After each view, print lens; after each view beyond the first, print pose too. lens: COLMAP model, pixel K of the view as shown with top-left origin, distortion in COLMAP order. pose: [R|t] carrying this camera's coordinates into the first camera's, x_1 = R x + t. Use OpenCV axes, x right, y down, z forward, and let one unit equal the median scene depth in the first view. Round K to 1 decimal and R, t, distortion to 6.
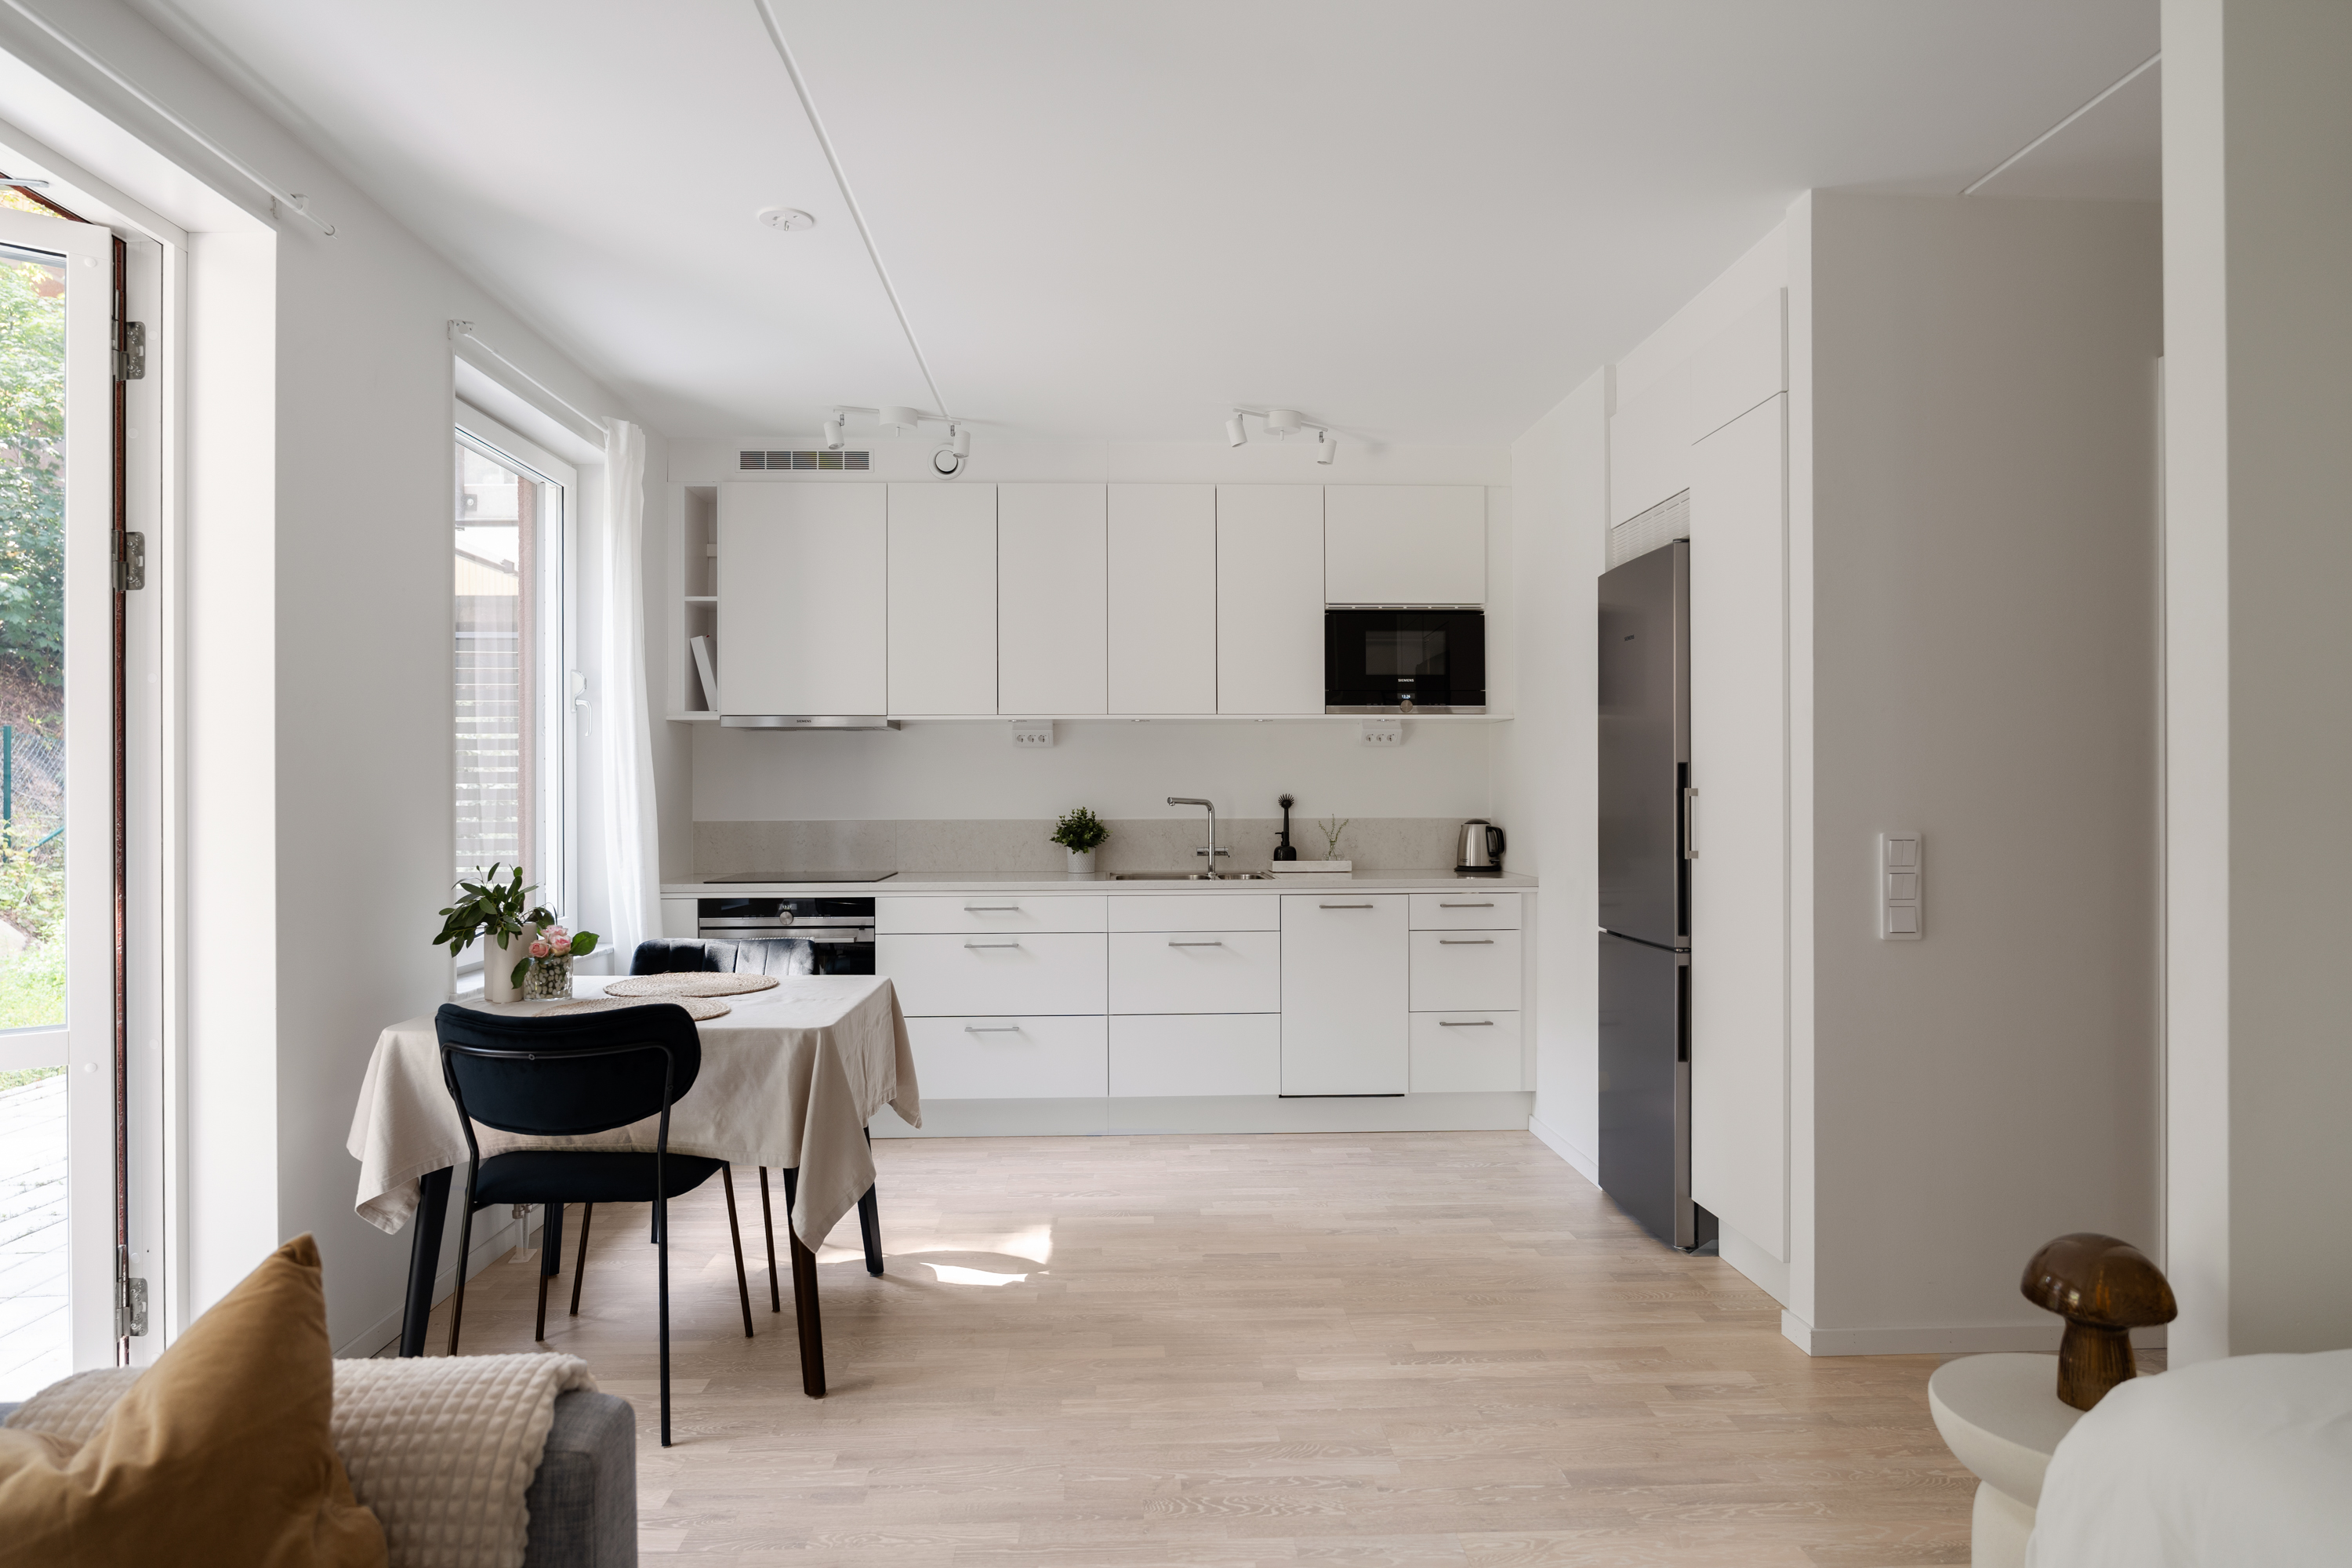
lens RADIAL K [[1392.7, 0, 1176.5], [0, 1392.7, 801.5], [0, 0, 1]] dist [-0.021195, 0.002434]
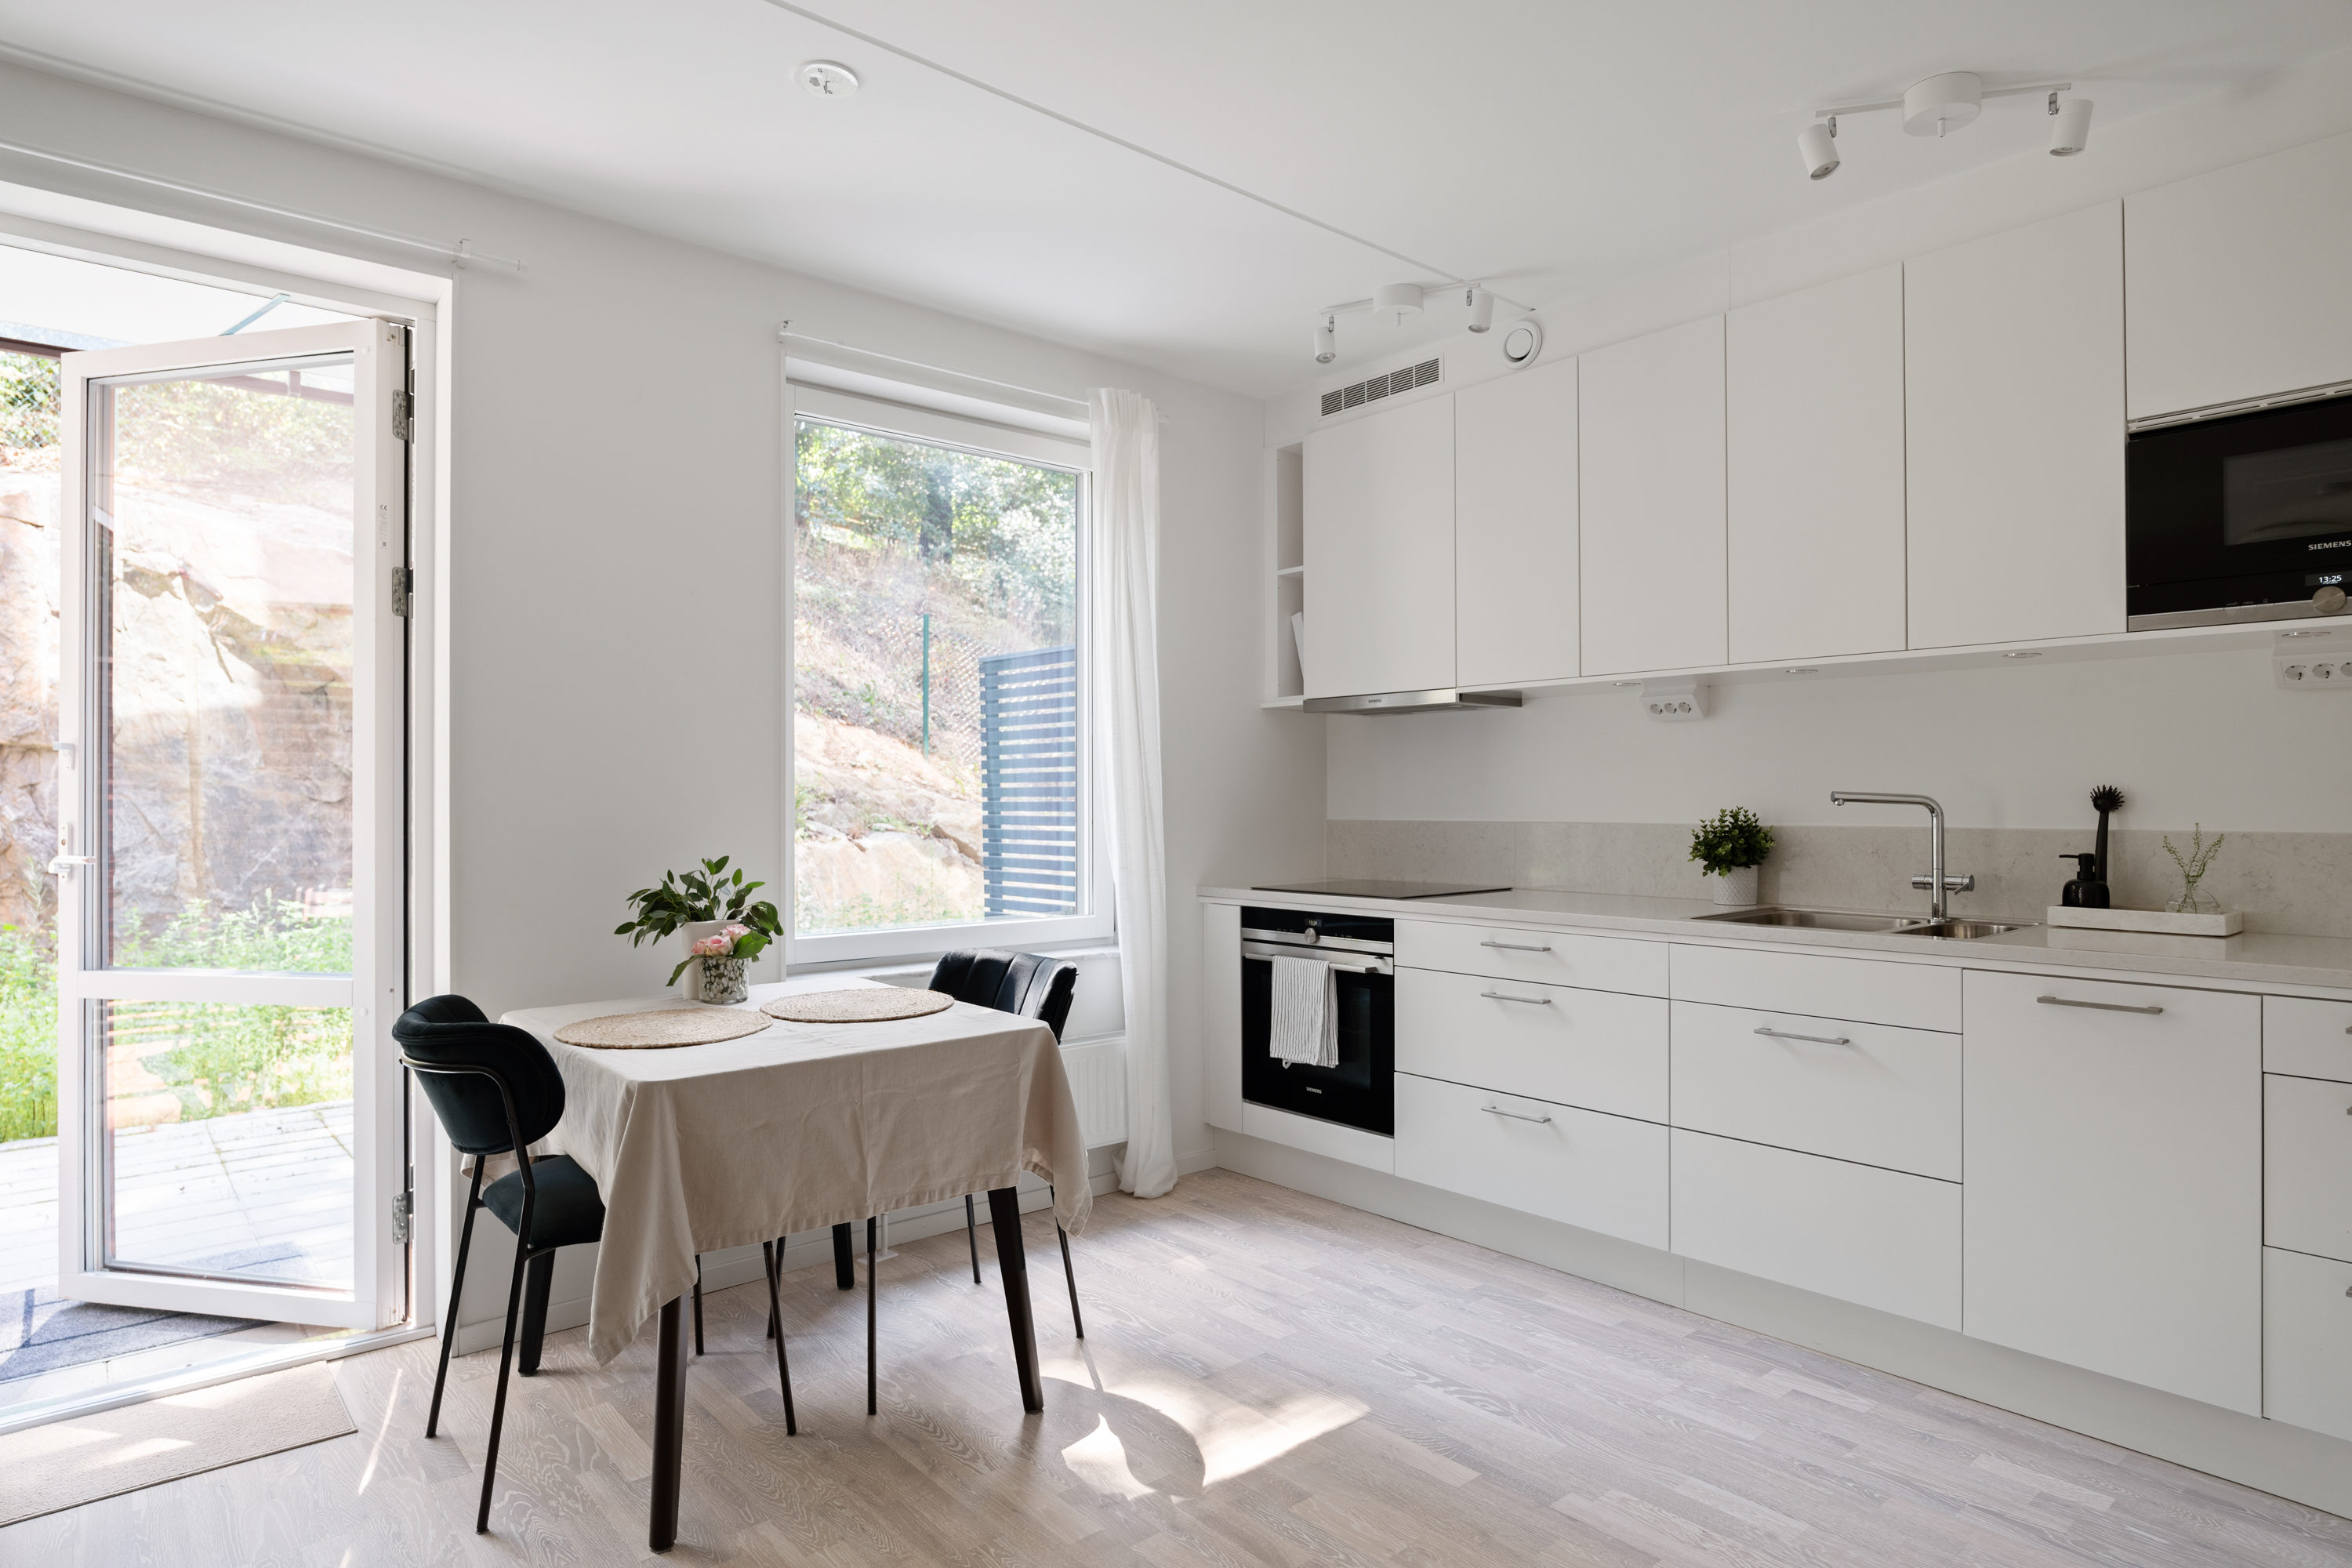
lens RADIAL K [[1301.0, 0, 1182.6], [0, 1301.0, 800.2], [0, 0, 1]] dist [-0.013352, 0.001462]
pose [[0.616767, 0.003141, -0.787139, 0.289985], [-0.003547, 0.999993, 0.001210, 0.001187], [0.787138, 0.002046, 0.616774, 0.450715]]
